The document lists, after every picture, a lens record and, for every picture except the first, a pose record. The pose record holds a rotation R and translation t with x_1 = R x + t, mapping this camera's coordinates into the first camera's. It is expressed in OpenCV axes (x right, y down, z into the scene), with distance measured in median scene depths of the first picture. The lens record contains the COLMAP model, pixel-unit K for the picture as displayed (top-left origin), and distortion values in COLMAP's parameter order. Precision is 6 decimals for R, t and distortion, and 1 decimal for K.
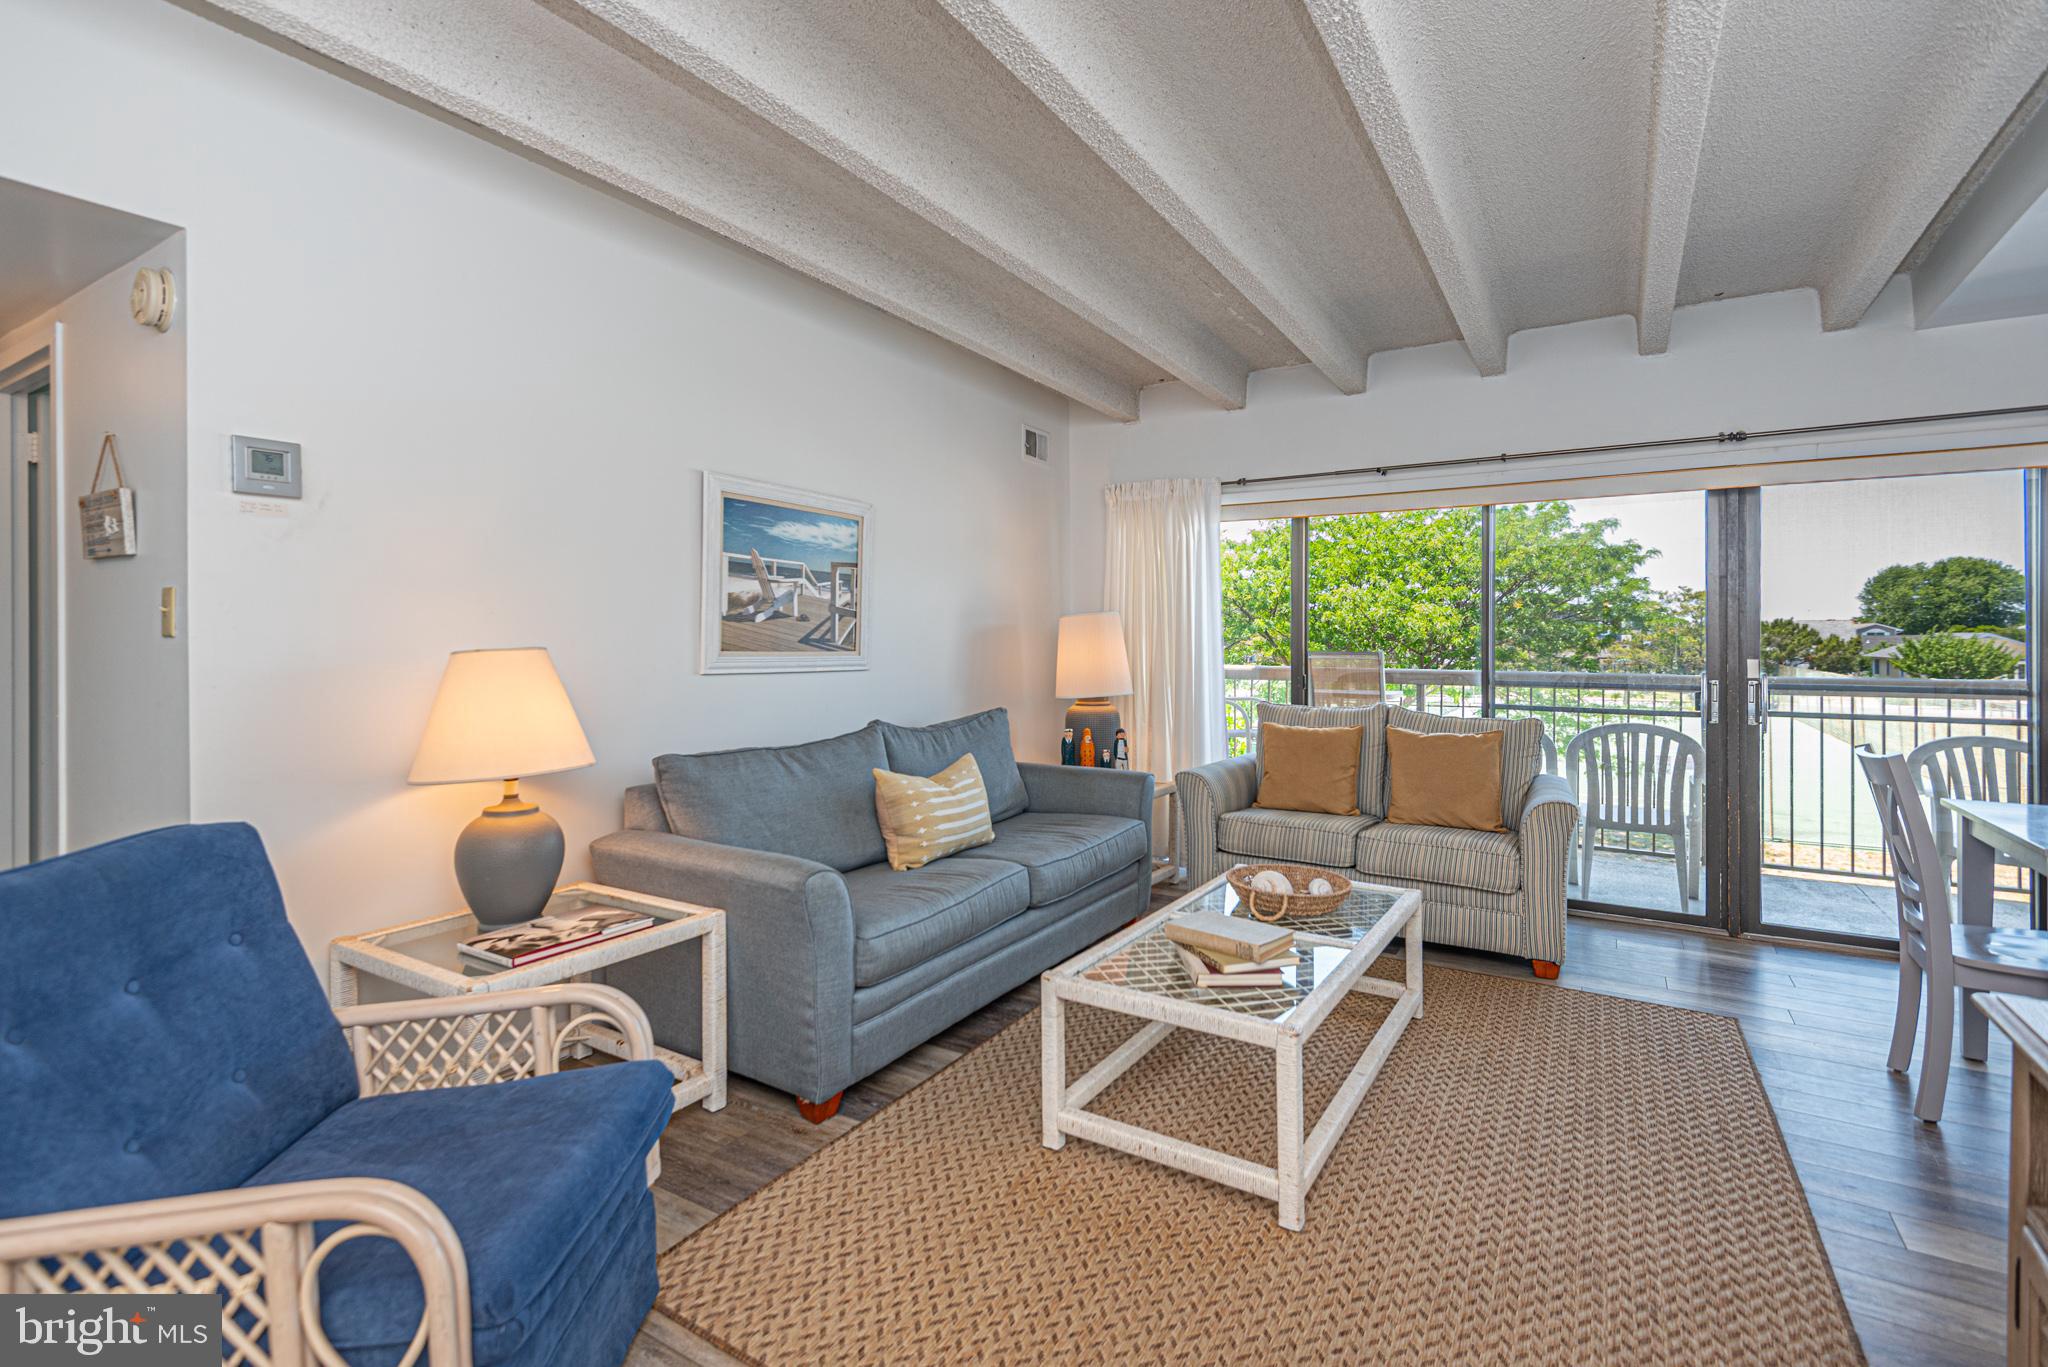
lens RADIAL K [[940.7, 0, 1035.4], [0, 940.7, 635.5], [0, 0, 1]] dist [0.018356, -0.007455]
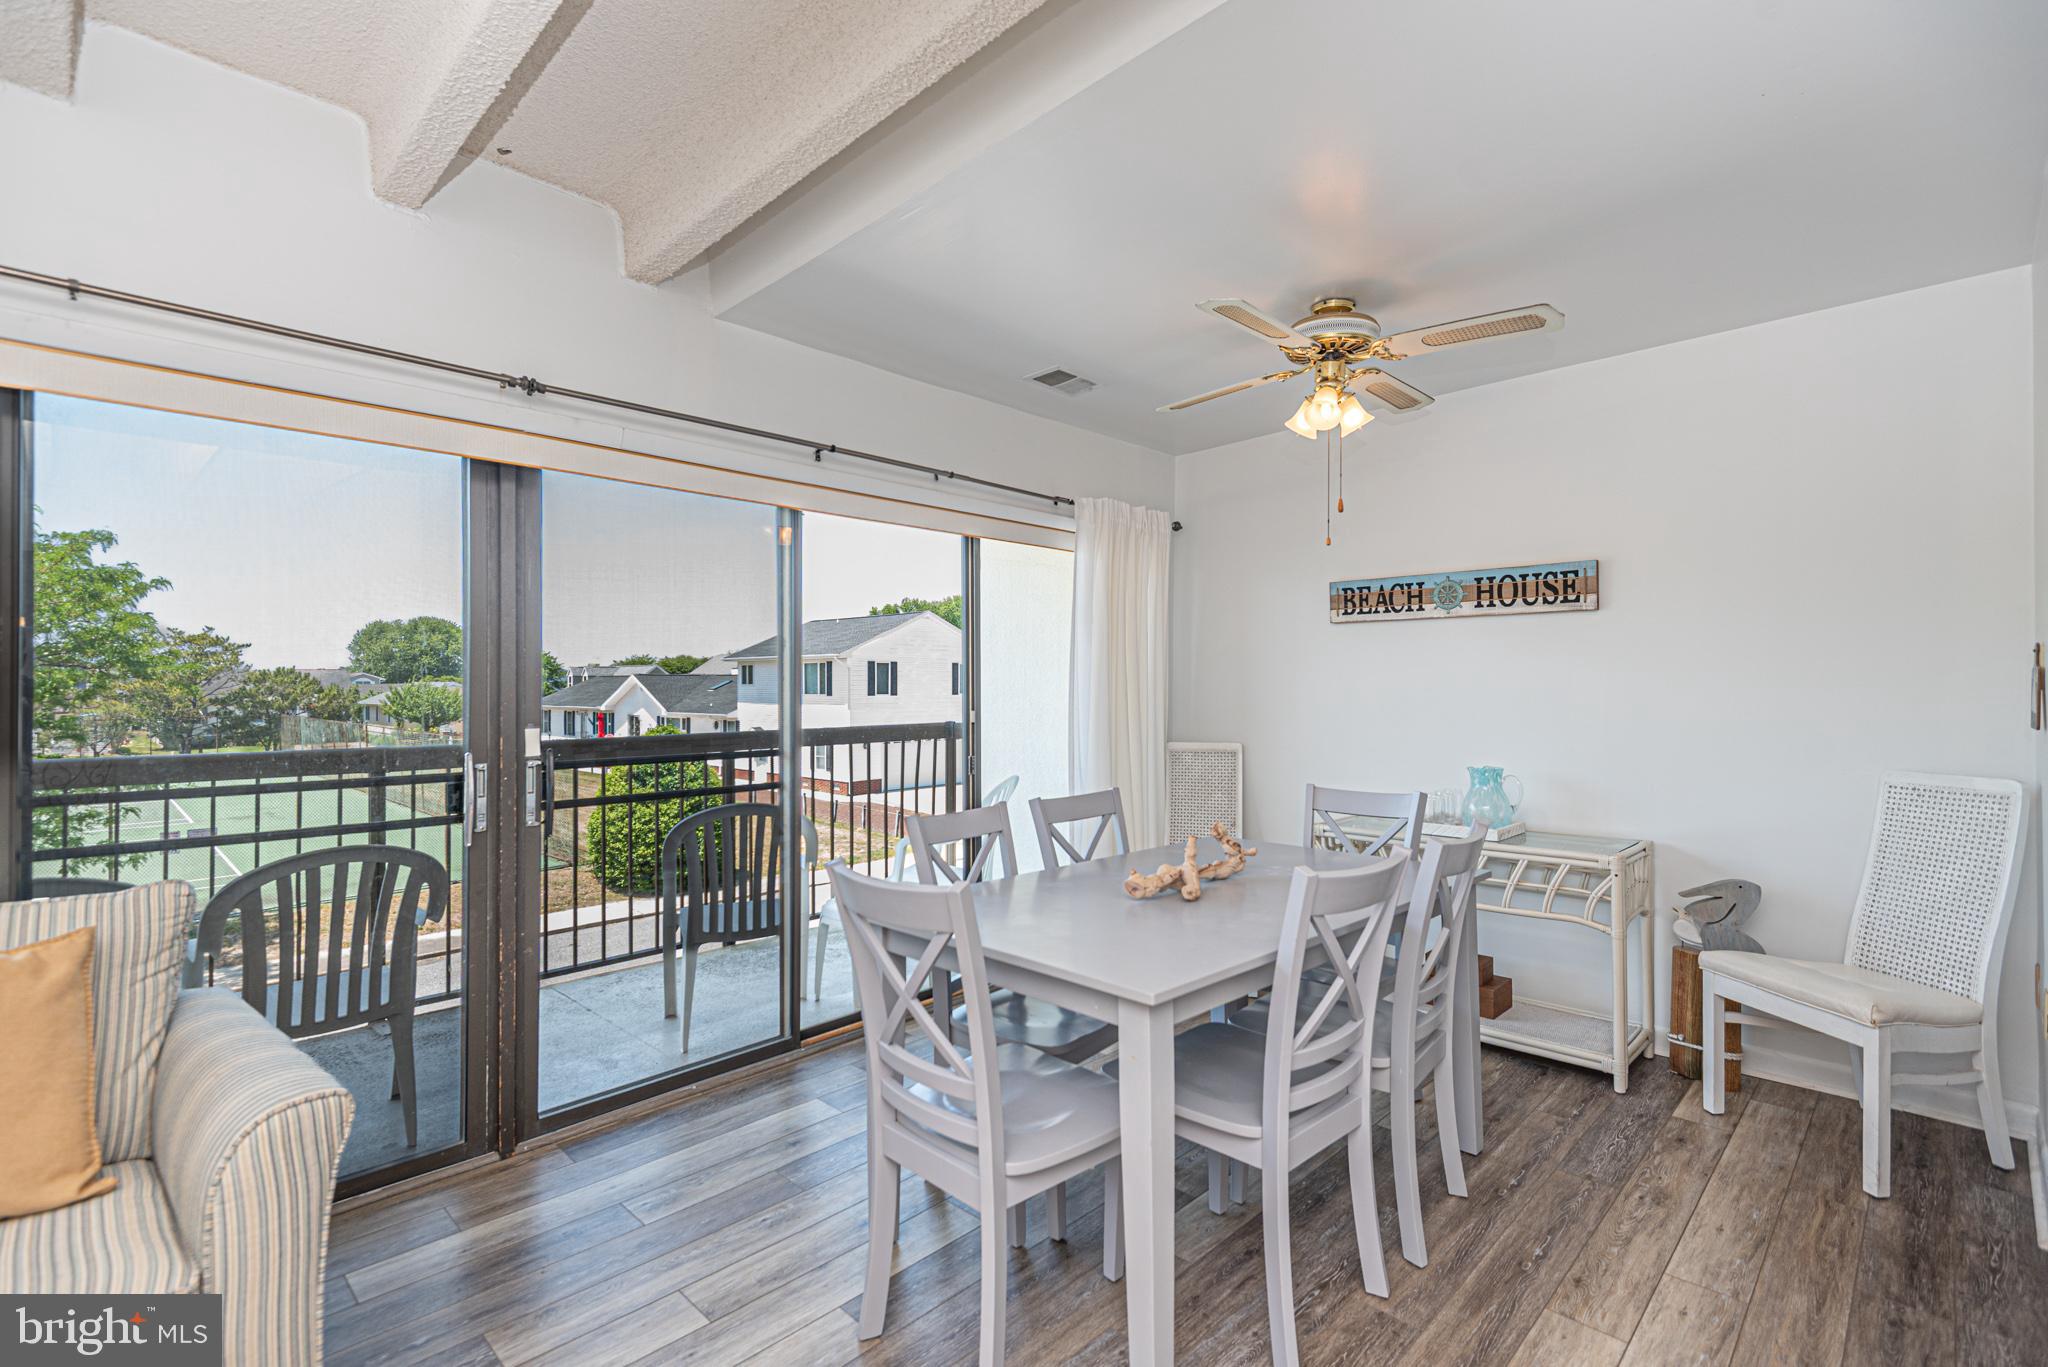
lens RADIAL K [[940.7, 0, 1022.1], [0, 940.7, 682.6], [0, 0, 1]] dist [0.018356, -0.007455]
pose [[0.232679, 0.001396, 0.972553, 0.191804], [-0.000256, 0.999999, -0.001374, -0.006500], [-0.972554, 0.000071, 0.232679, 0.521182]]
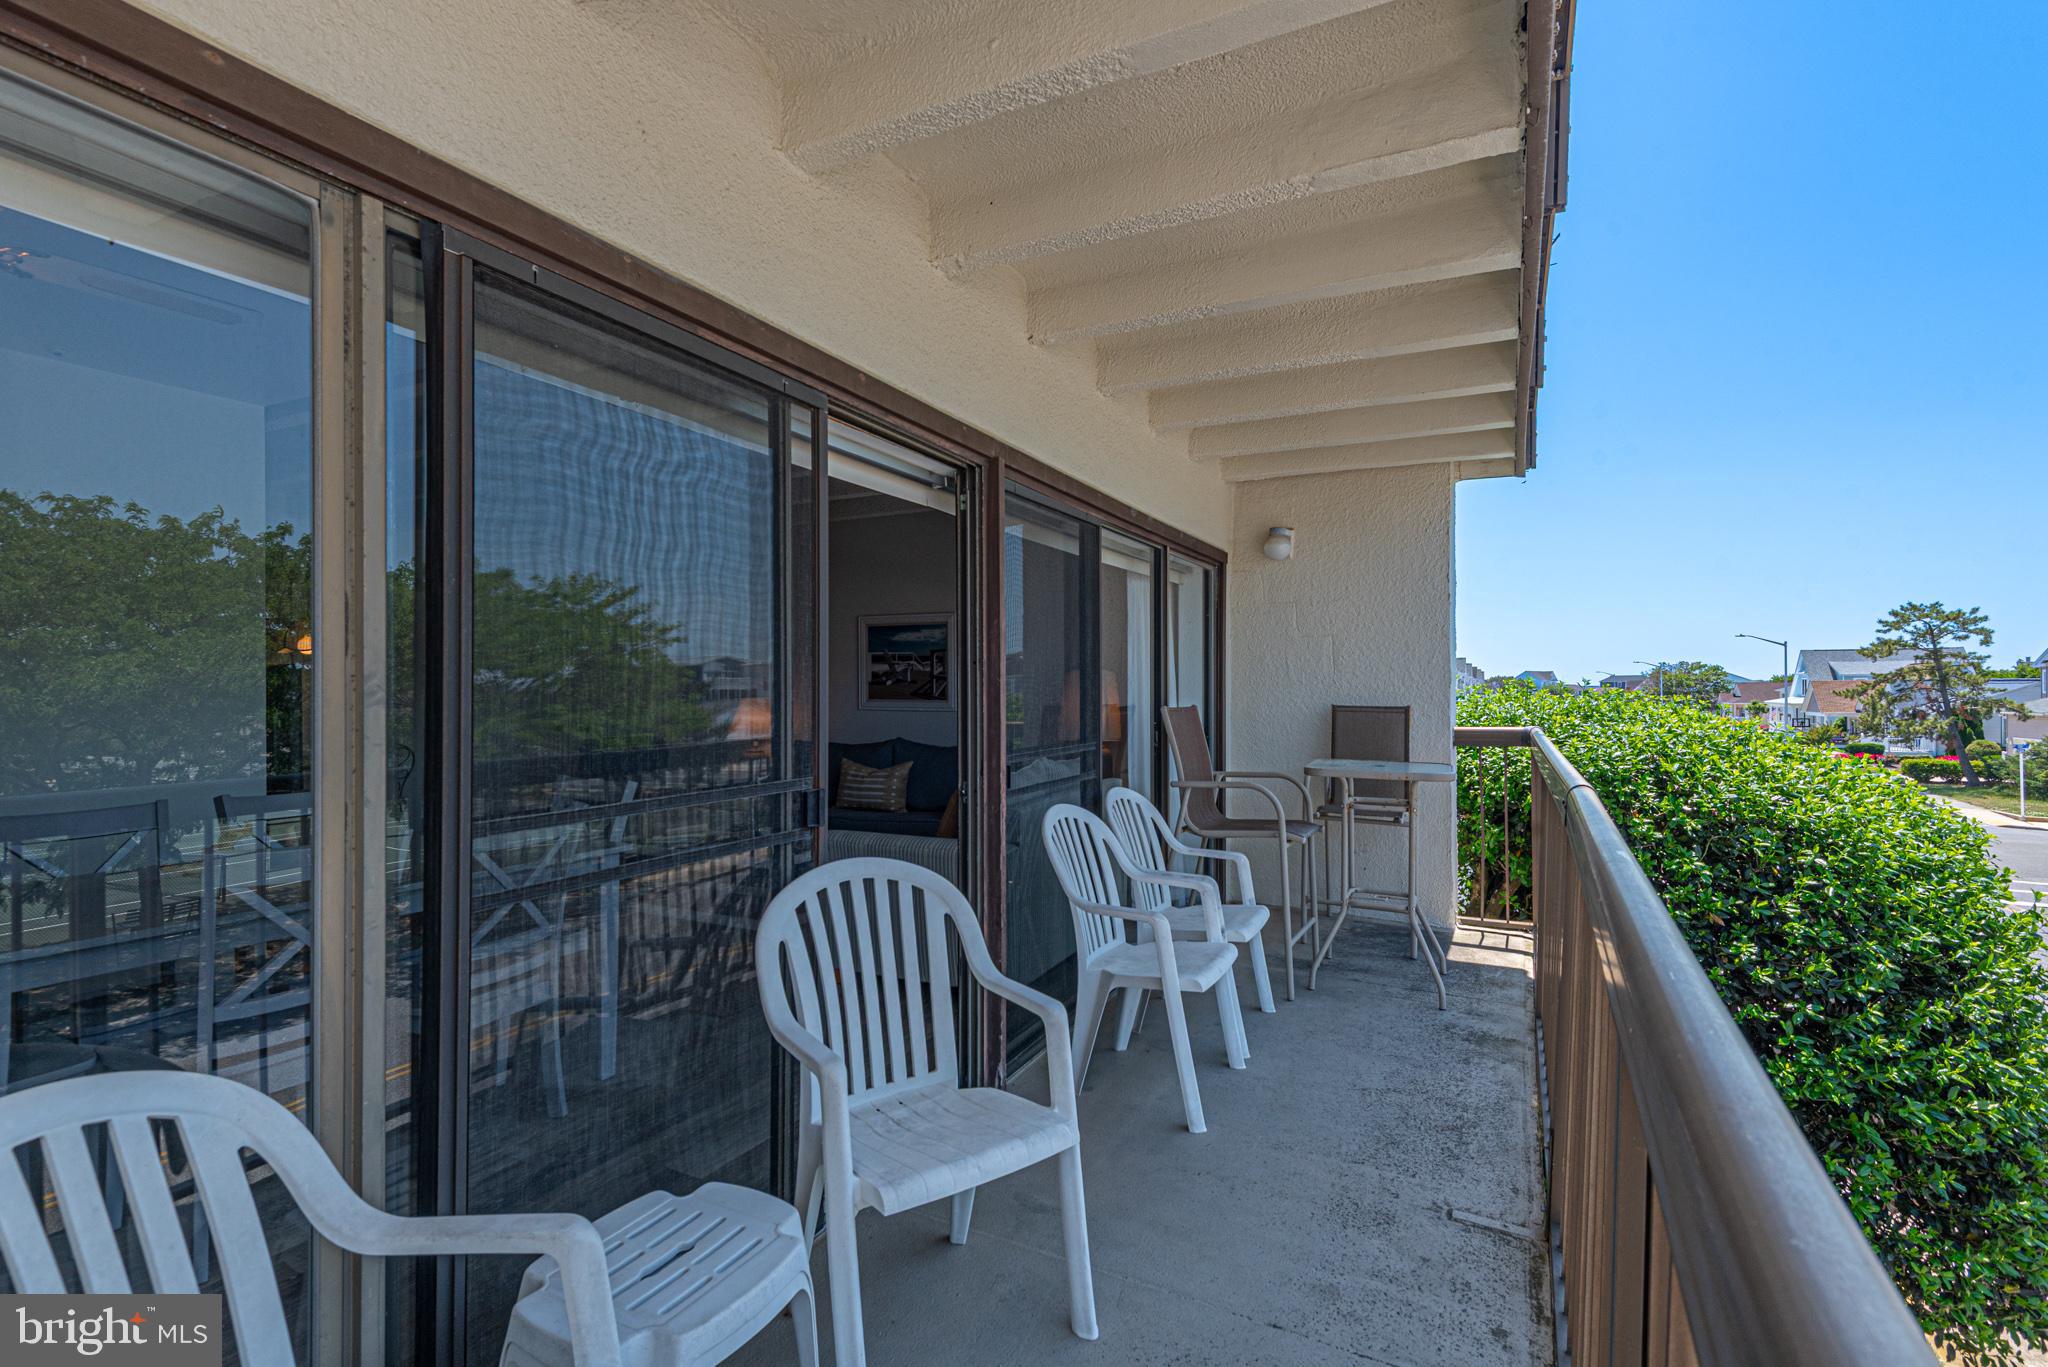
lens RADIAL K [[940.7, 0, 1030.5], [0, 940.7, 686.0], [0, 0, 1]] dist [0.018356, -0.007455]
pose [[0.071631, 0.000279, -0.997431, 1.580394], [0.011873, 0.999929, 0.001132, -0.009243], [0.997361, -0.011924, 0.071623, 1.051730]]
